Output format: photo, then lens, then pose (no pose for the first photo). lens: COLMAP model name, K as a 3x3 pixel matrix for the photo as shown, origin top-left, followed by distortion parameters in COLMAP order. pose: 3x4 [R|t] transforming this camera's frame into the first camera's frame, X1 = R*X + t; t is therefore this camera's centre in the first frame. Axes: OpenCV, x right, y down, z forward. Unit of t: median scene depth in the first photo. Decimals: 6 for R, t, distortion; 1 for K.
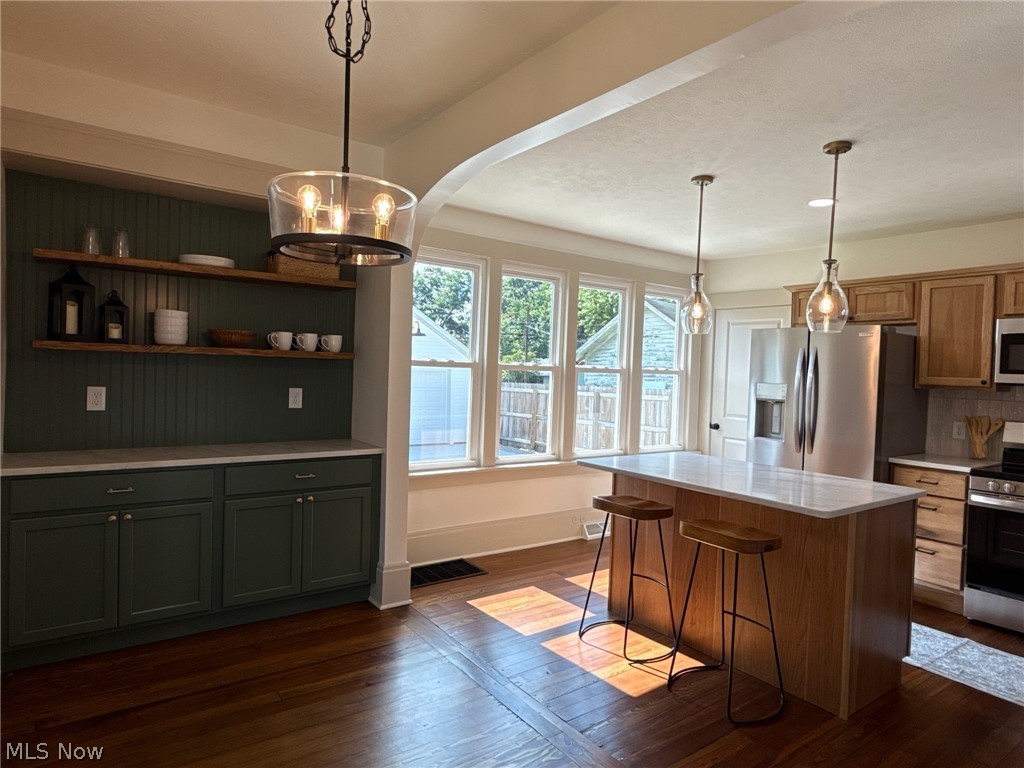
lens RADIAL K [[619.8, 0, 505.0], [0, 619.8, 382.6], [0, 0, 1]] dist [0.000293, 0.000370]
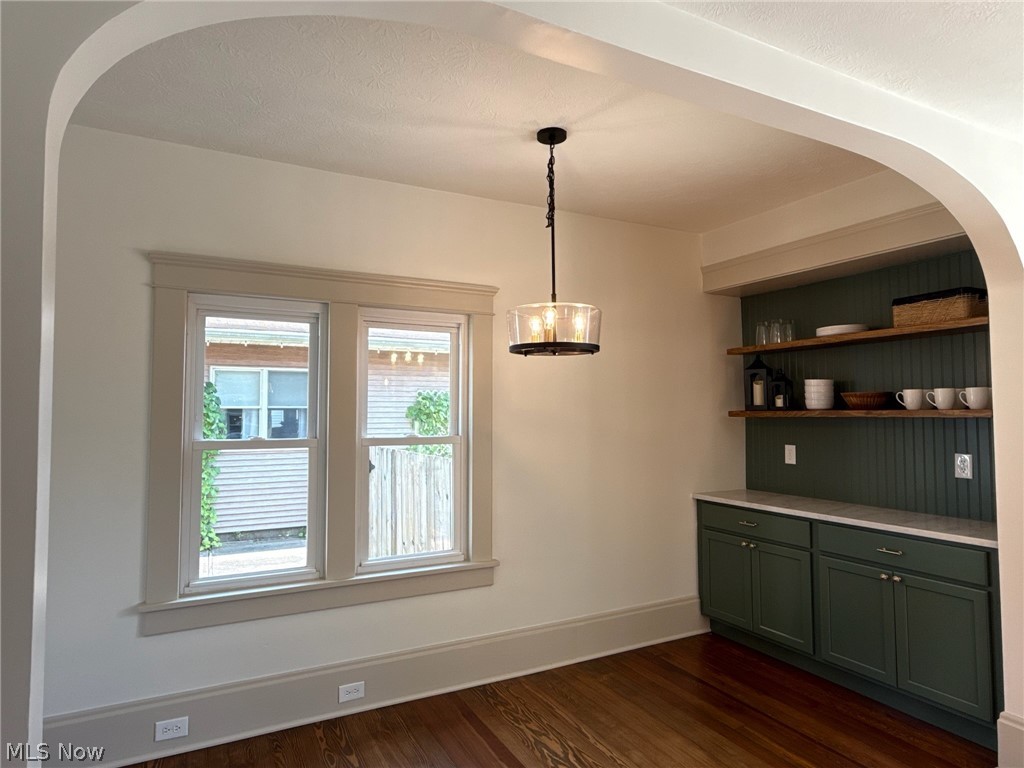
lens RADIAL K [[619.8, 0, 512.3], [0, 619.8, 382.8], [0, 0, 1]] dist [0.000293, 0.000370]
pose [[-0.146804, -0.080958, -0.985847, 0.691555], [-0.023449, 0.996650, -0.078353, -0.007722], [0.988888, 0.011614, -0.148210, 0.630171]]
